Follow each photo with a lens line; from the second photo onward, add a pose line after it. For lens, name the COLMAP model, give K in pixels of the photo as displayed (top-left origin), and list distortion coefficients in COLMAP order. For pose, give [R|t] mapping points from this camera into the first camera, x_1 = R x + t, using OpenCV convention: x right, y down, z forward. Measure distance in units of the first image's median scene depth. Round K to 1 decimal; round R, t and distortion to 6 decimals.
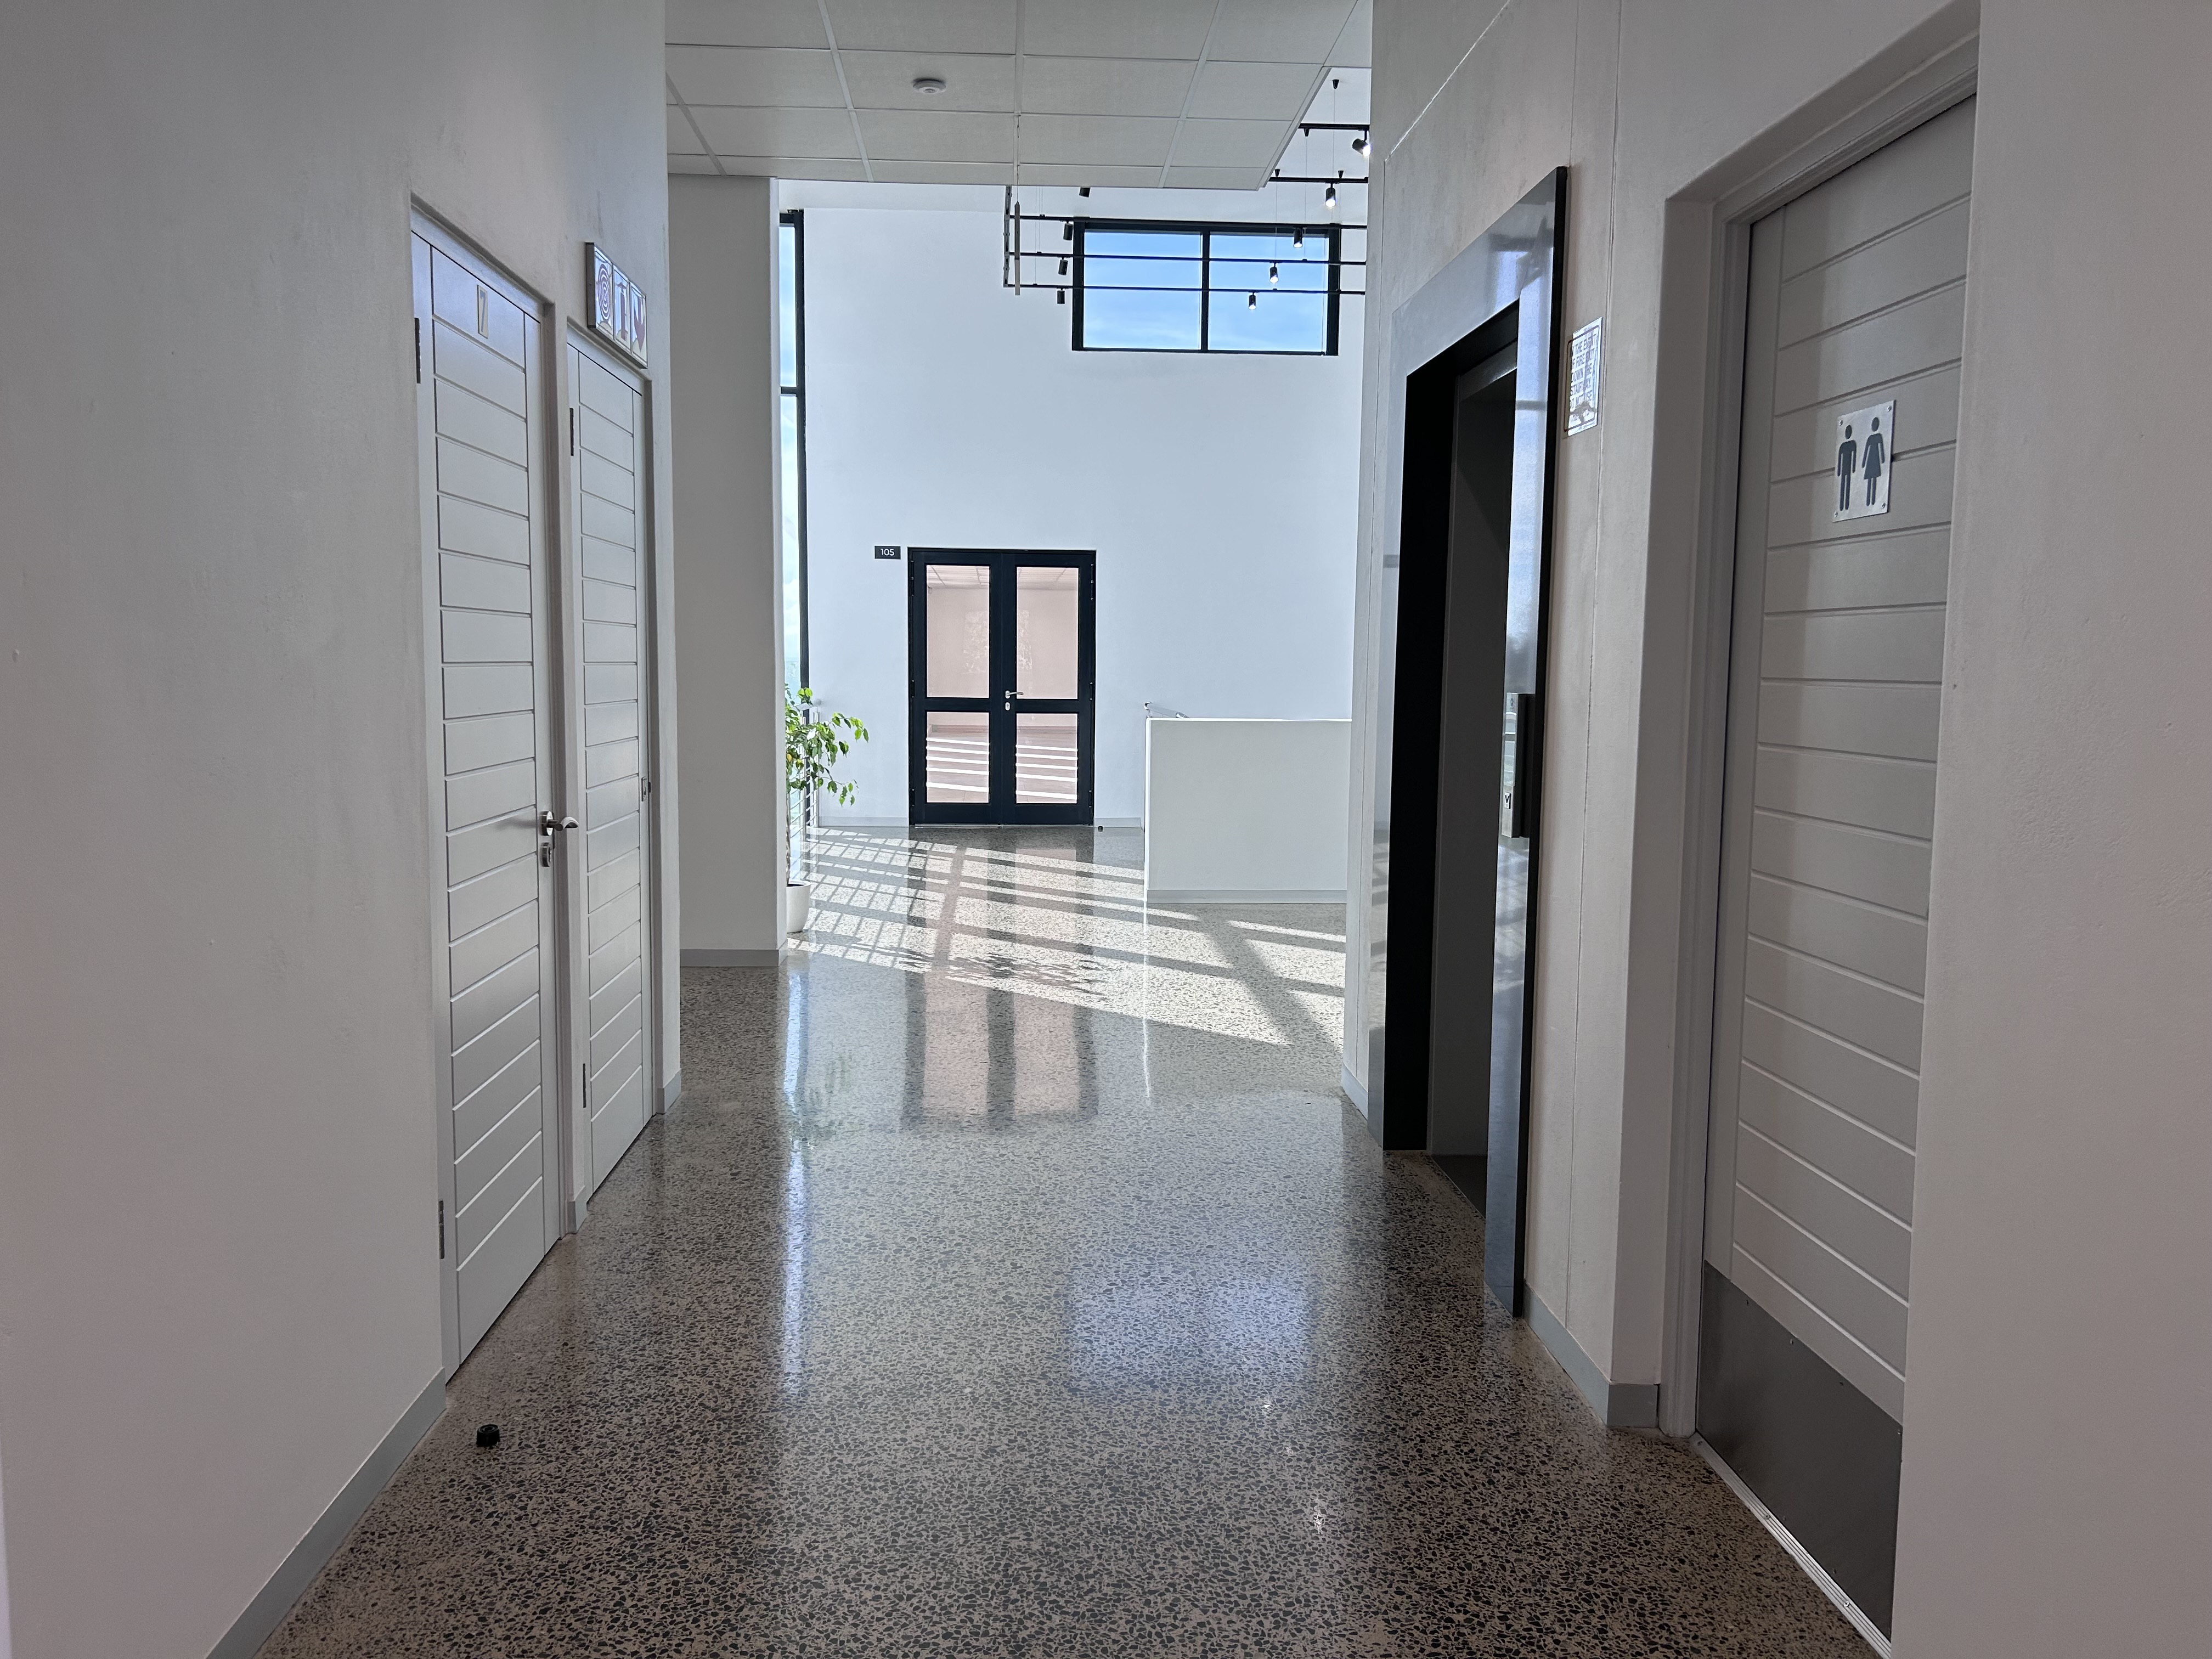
lens RADIAL K [[1663.0, 0, 1096.9], [0, 1663.0, 835.5], [0, 0, 1]] dist [0.047166, -0.049803]
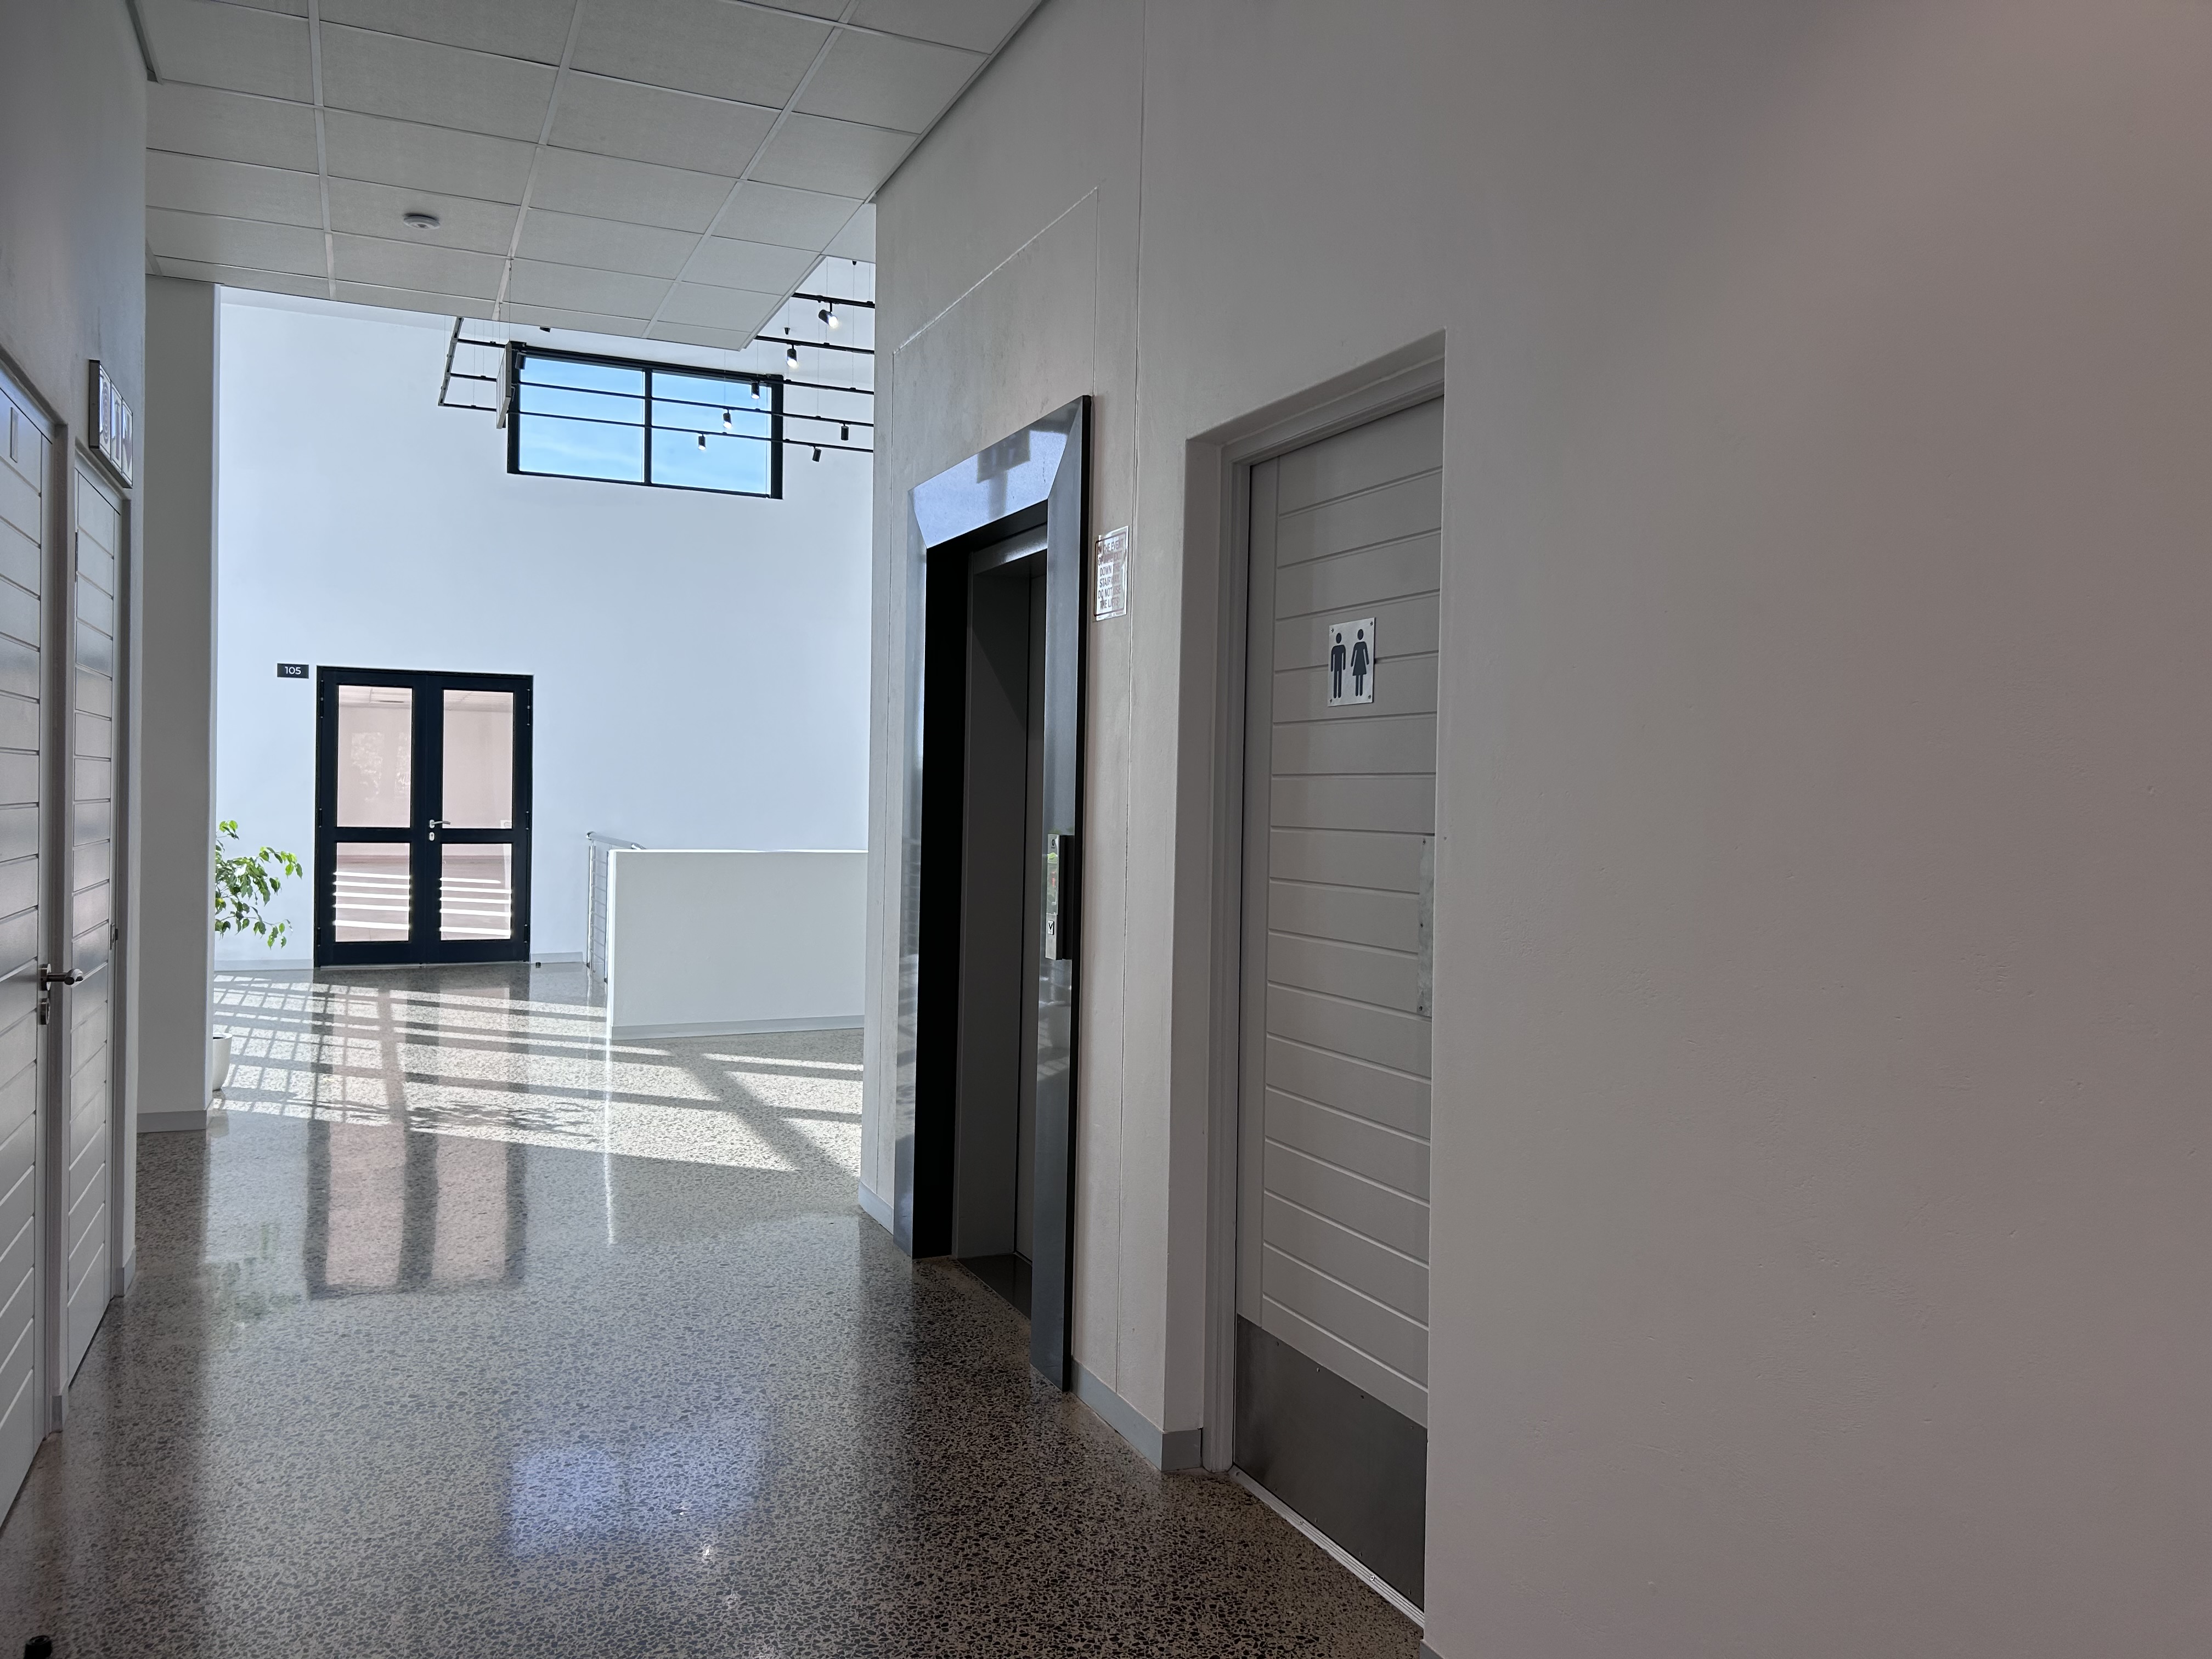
lens RADIAL K [[1690.8, 0, 1106.7], [0, 1690.8, 837.9], [0, 0, 1]] dist [0.042100, -0.036399]
pose [[0.933763, -0.001316, 0.357891, -0.094860], [0.027759, 0.997247, -0.068758, -0.001972], [-0.356815, 0.074139, 0.931229, -0.069107]]
